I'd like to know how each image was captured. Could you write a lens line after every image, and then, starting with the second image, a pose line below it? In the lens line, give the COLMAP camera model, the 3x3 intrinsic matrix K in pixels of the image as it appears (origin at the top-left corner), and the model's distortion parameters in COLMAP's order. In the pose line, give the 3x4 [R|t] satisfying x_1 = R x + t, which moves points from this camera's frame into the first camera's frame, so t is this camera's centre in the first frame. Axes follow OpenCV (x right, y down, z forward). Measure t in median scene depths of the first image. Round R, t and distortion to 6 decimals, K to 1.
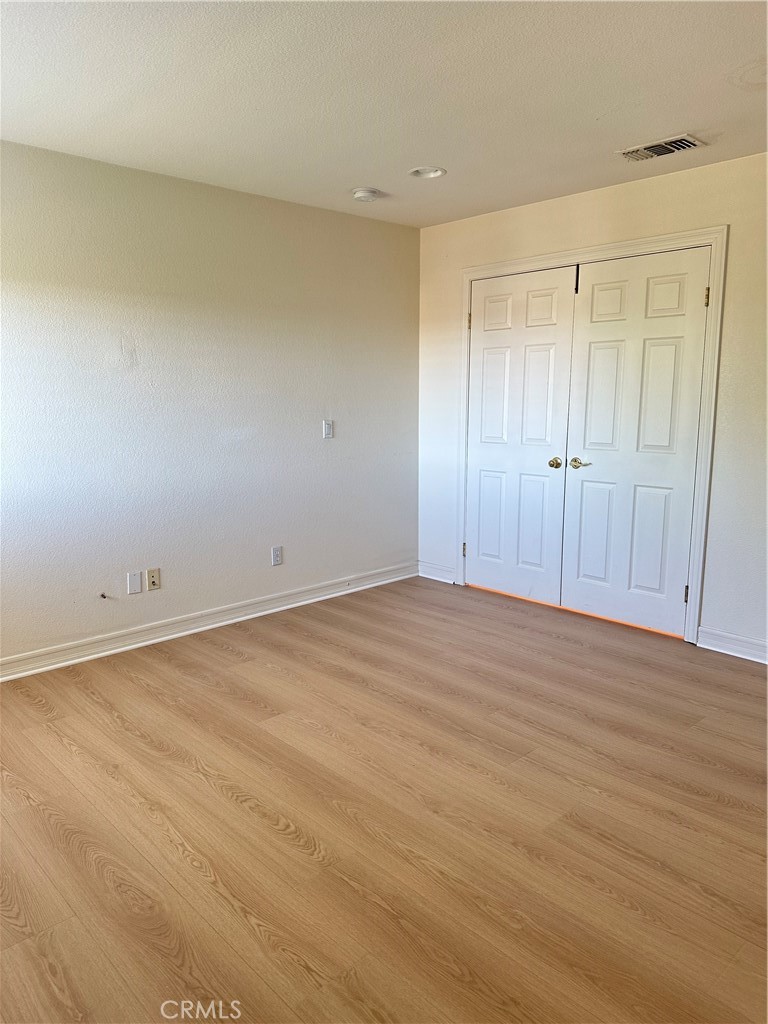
lens RADIAL K [[731.6, 0, 382.3], [0, 731.6, 511.0], [0, 0, 1]] dist [0.159034, -0.104077]
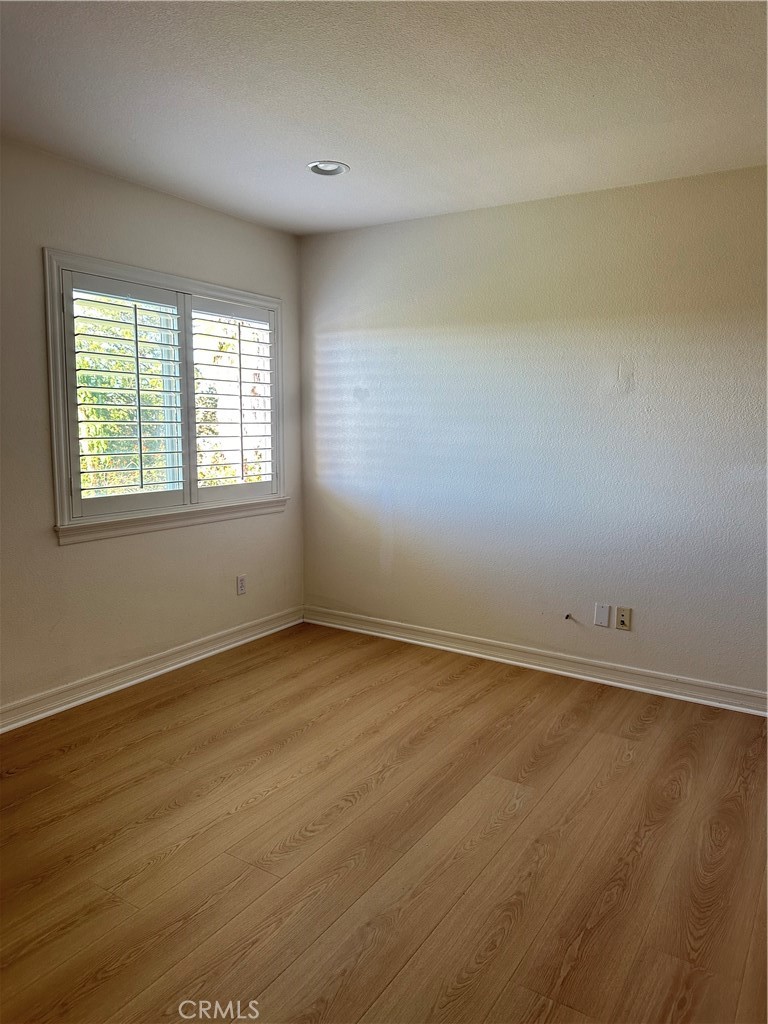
lens RADIAL K [[742.6, 0, 384.0], [0, 742.6, 512.0], [0, 0, 1]] dist [0.036349, -0.005941]
pose [[0.253555, 0.138311, -0.957382, 0.531279], [-0.171812, 0.980428, 0.096138, -0.083300], [0.951940, 0.140113, 0.272356, 0.479922]]
